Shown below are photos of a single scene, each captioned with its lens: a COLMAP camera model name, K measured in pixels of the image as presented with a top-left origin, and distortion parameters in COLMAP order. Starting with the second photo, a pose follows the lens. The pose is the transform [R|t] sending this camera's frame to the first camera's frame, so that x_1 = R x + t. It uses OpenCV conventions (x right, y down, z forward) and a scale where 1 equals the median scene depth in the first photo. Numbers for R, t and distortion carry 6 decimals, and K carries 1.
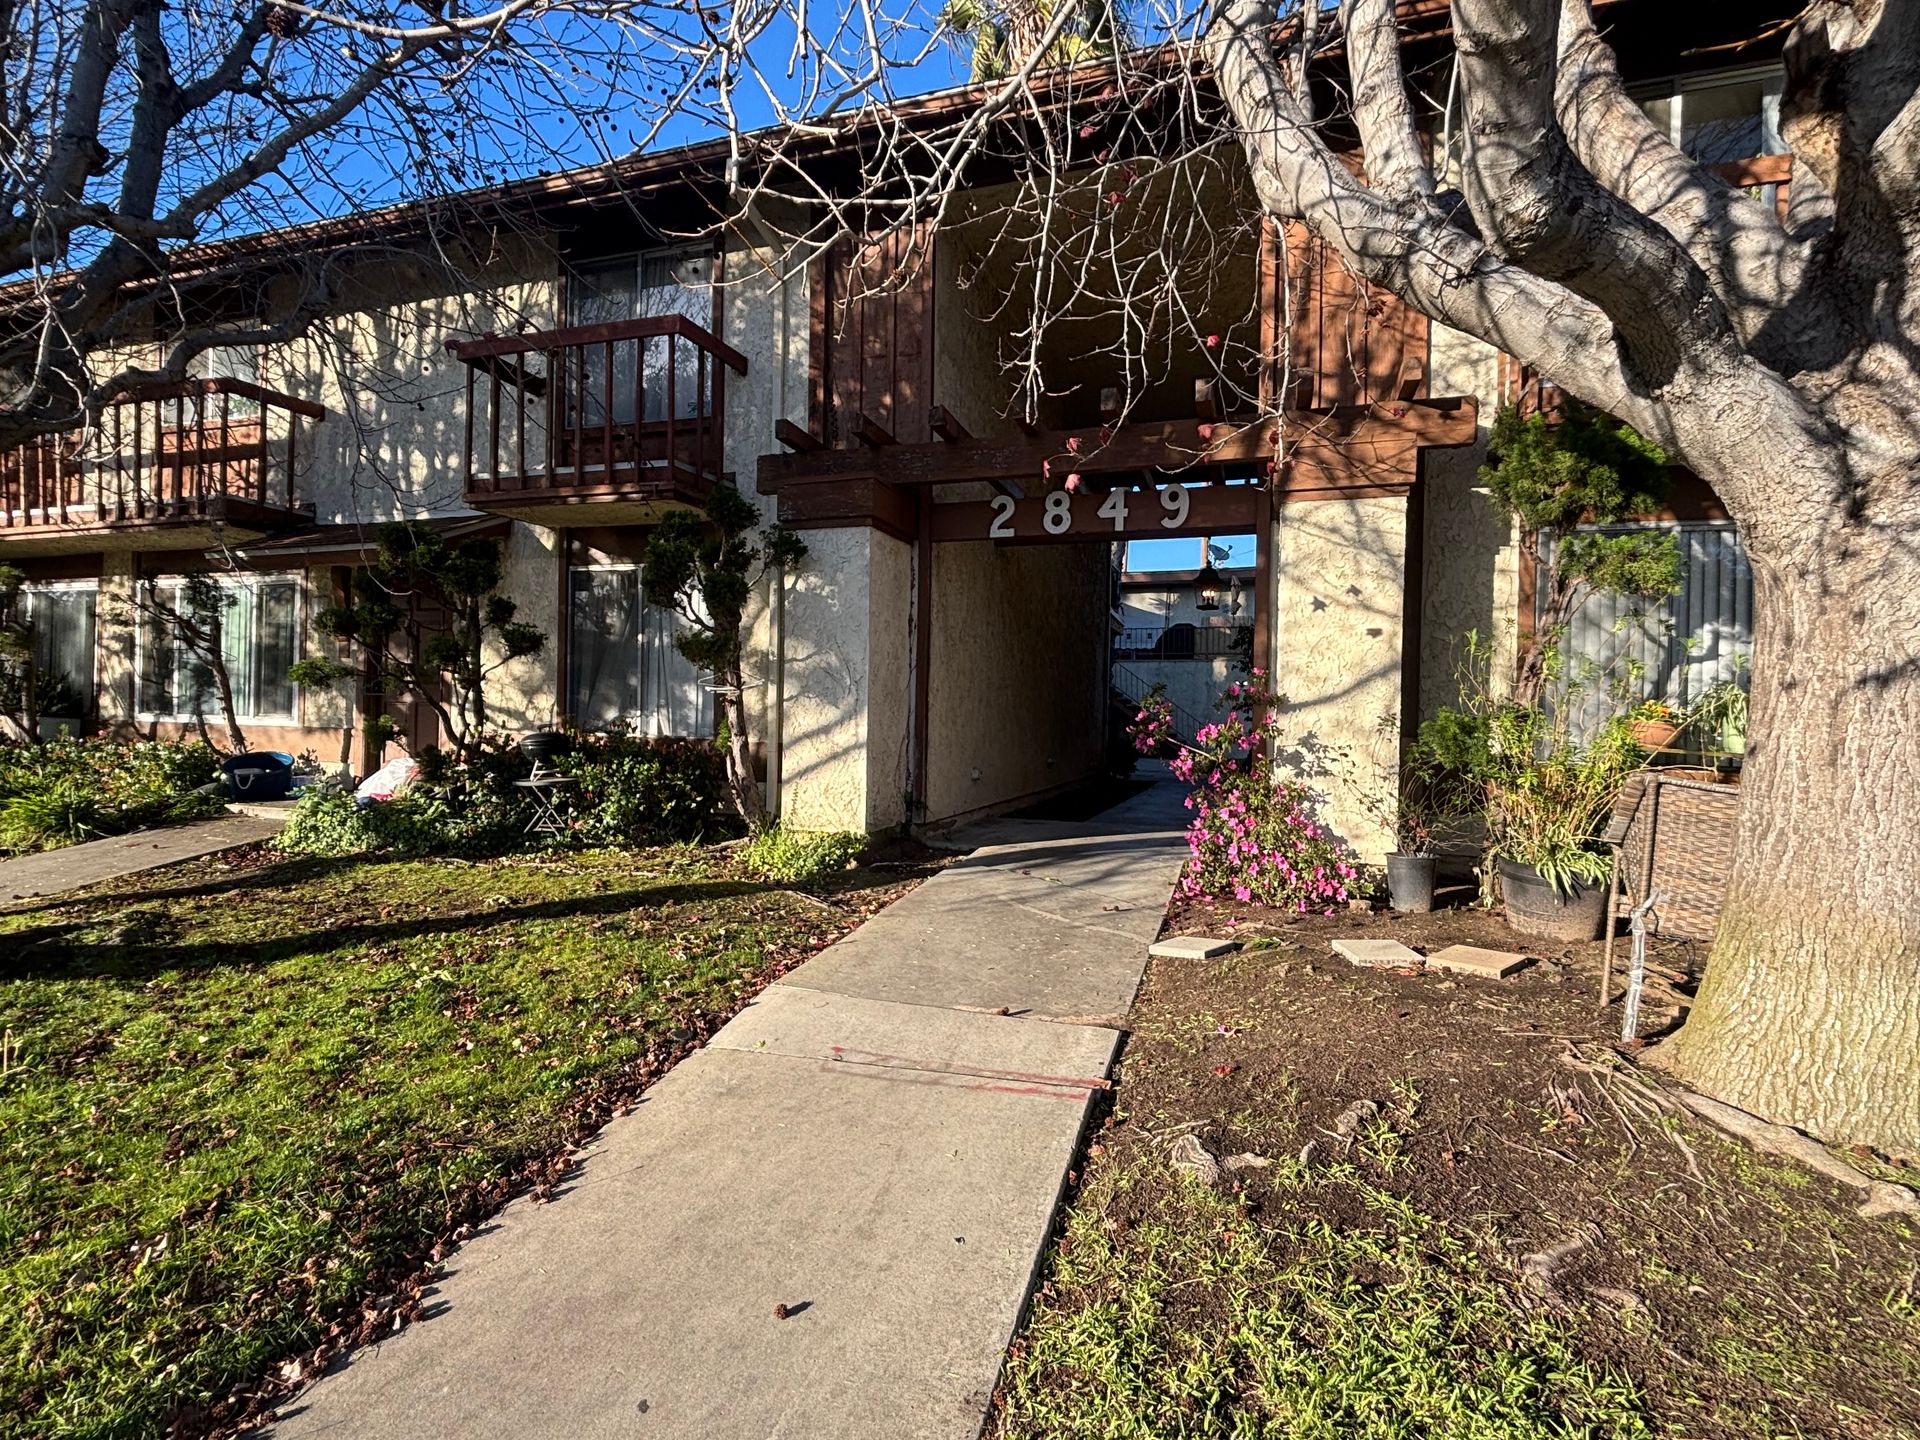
lens RADIAL K [[903.7, 0, 960.0], [0, 903.7, 720.0], [0, 0, 1]] dist [0.017041, -0.000186]
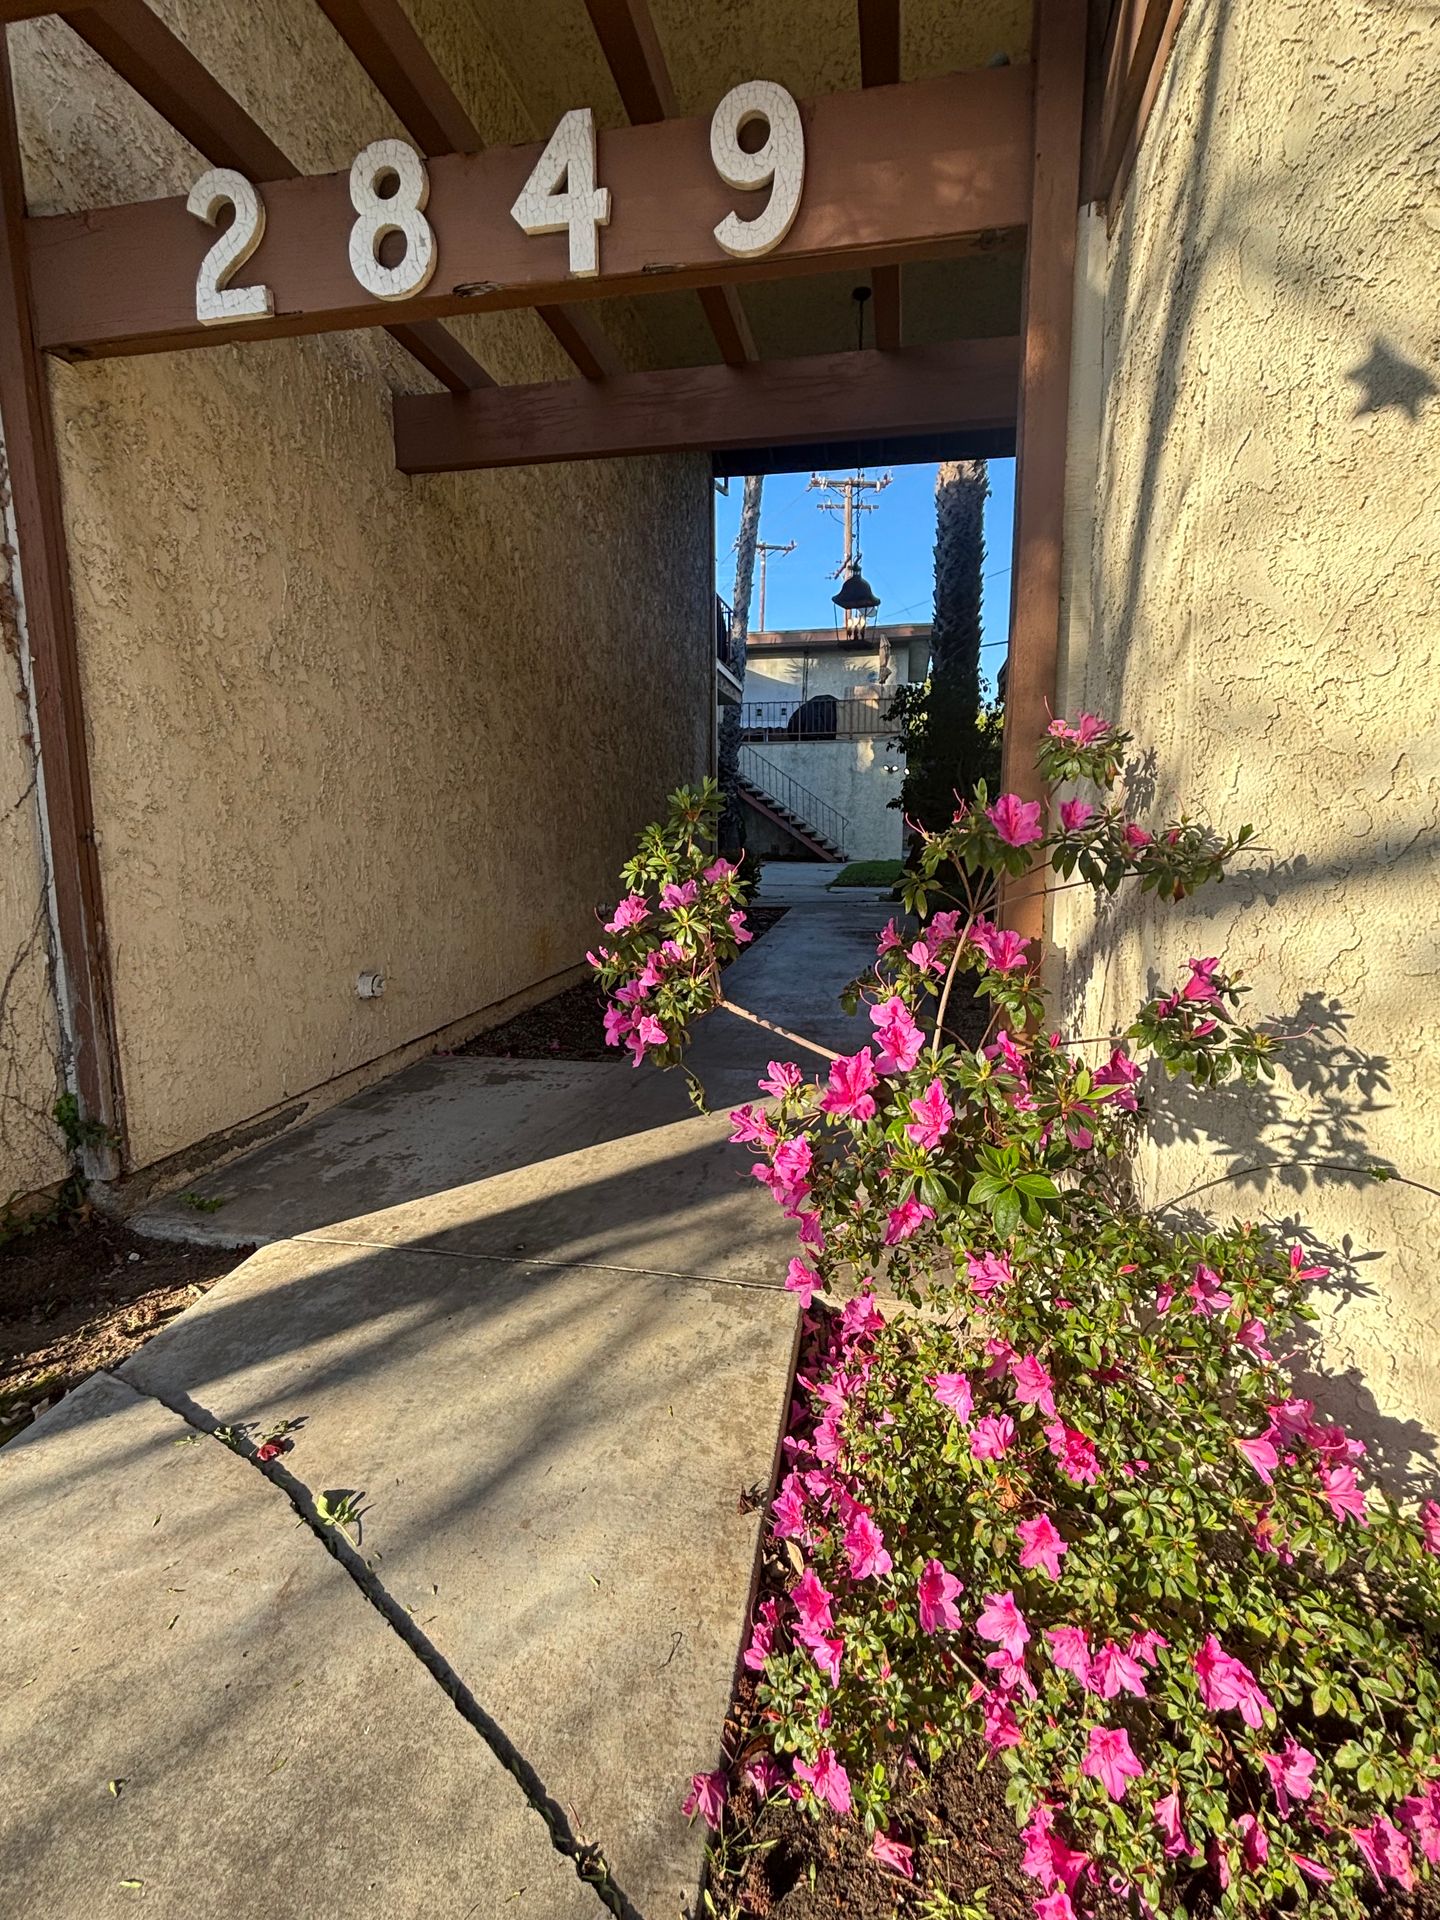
lens RADIAL K [[903.7, 0, 720.0], [0, 903.7, 960.0], [0, 0, 1]] dist [0.017041, -0.000186]
pose [[0.992083, -0.044095, 0.117591, 0.171782], [0.024373, 0.986133, 0.164156, -0.029909], [-0.123199, -0.159991, 0.979400, 0.641462]]
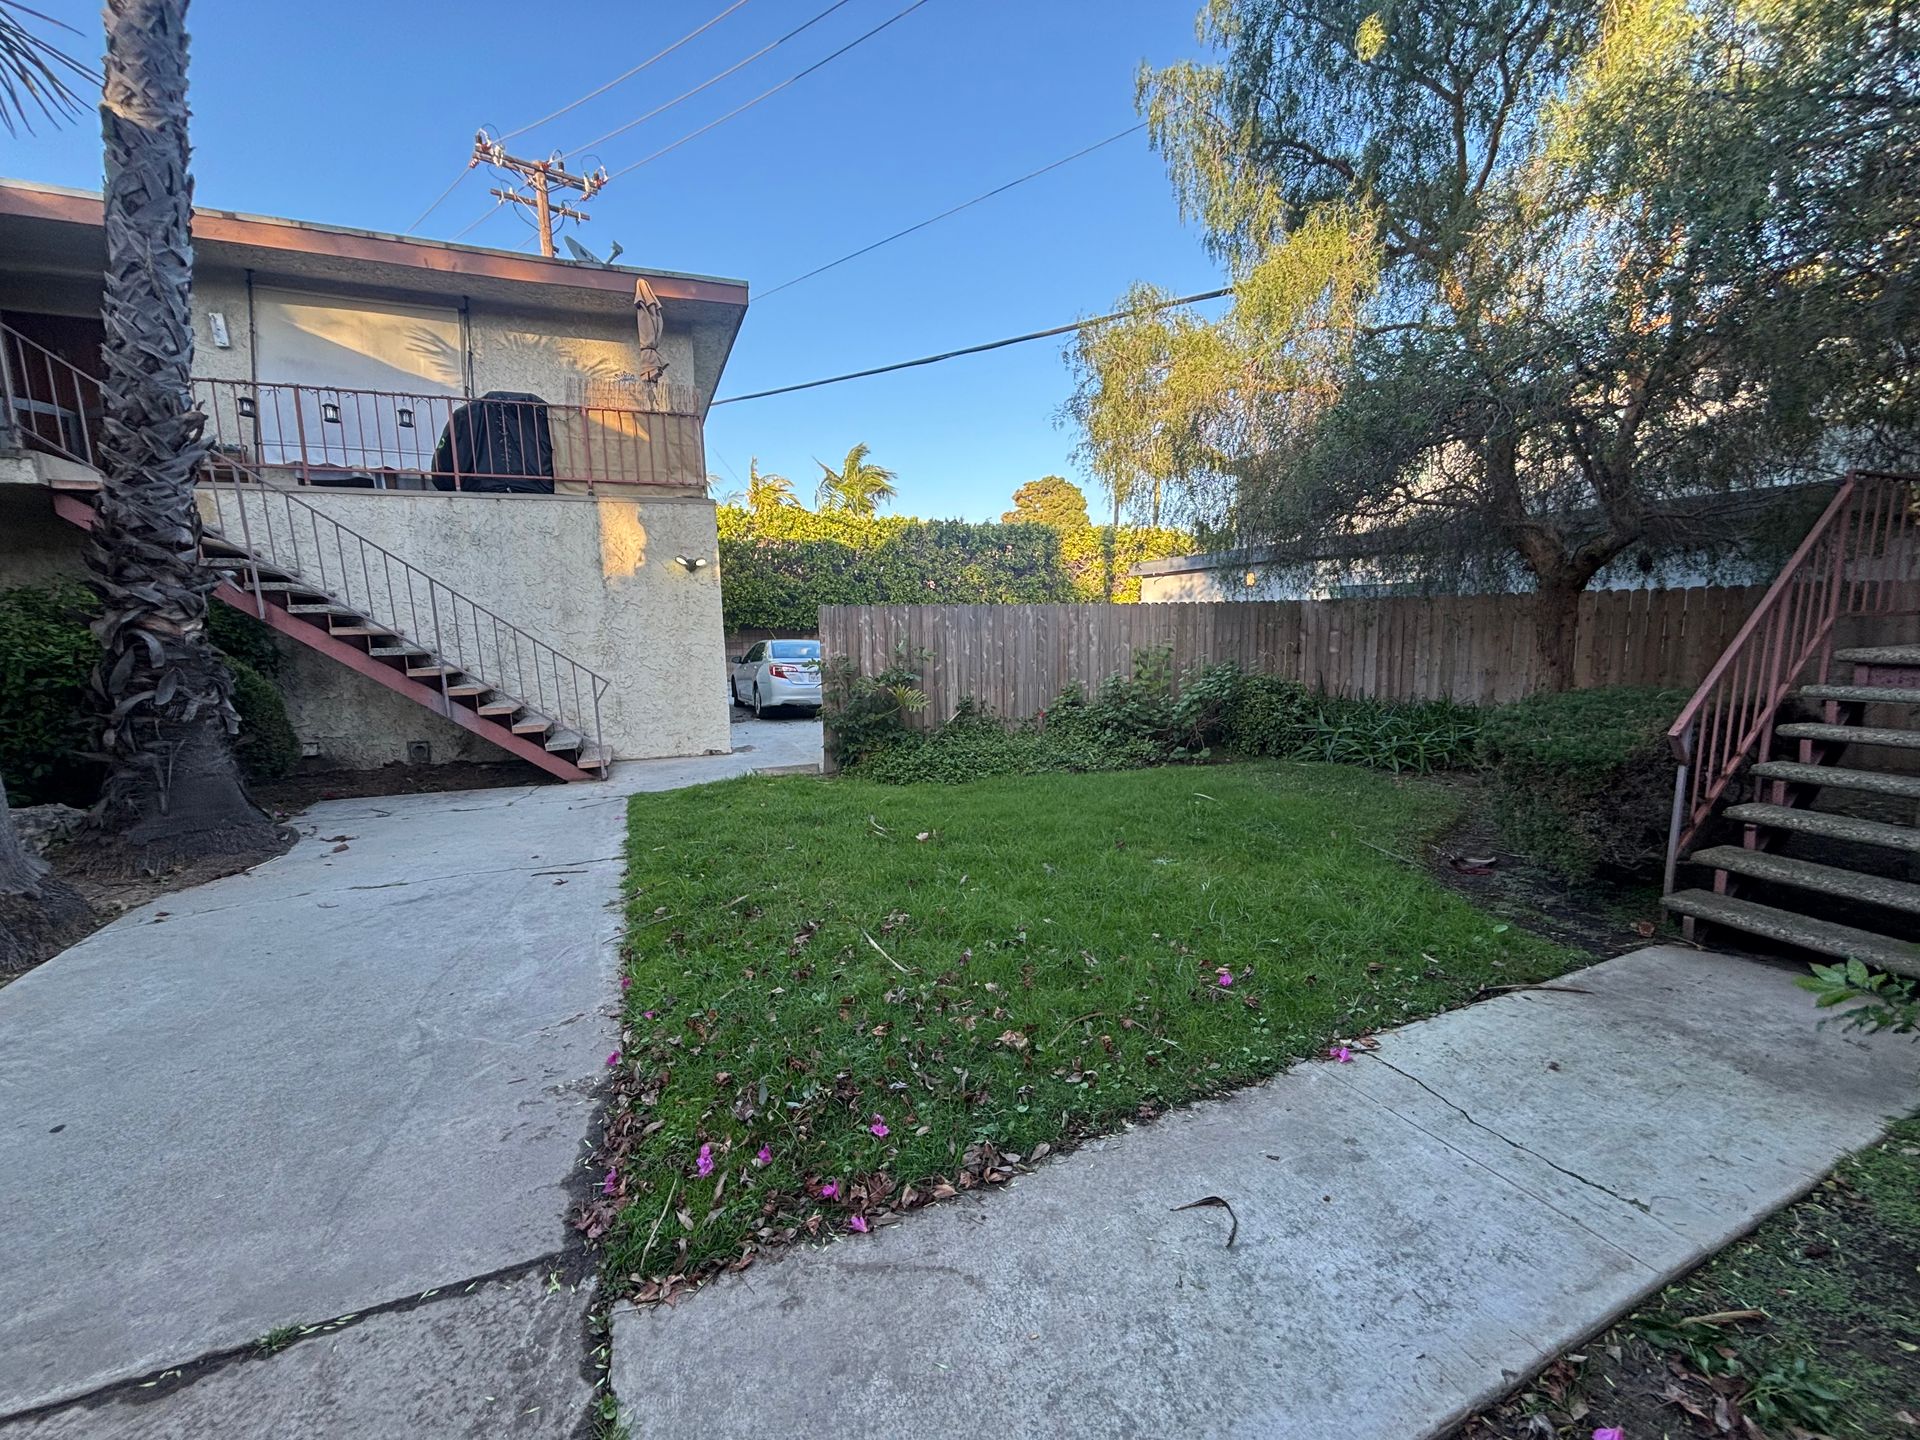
lens RADIAL K [[776.0, 0, 960.0], [0, 776.0, 720.0], [0, 0, 1]] dist [-0.000585, -0.000039]
pose [[0.764904, -0.129470, 0.630998, 0.582465], [0.028203, 0.985384, 0.167995, -0.089361], [-0.643526, -0.110704, 0.757376, 2.188806]]
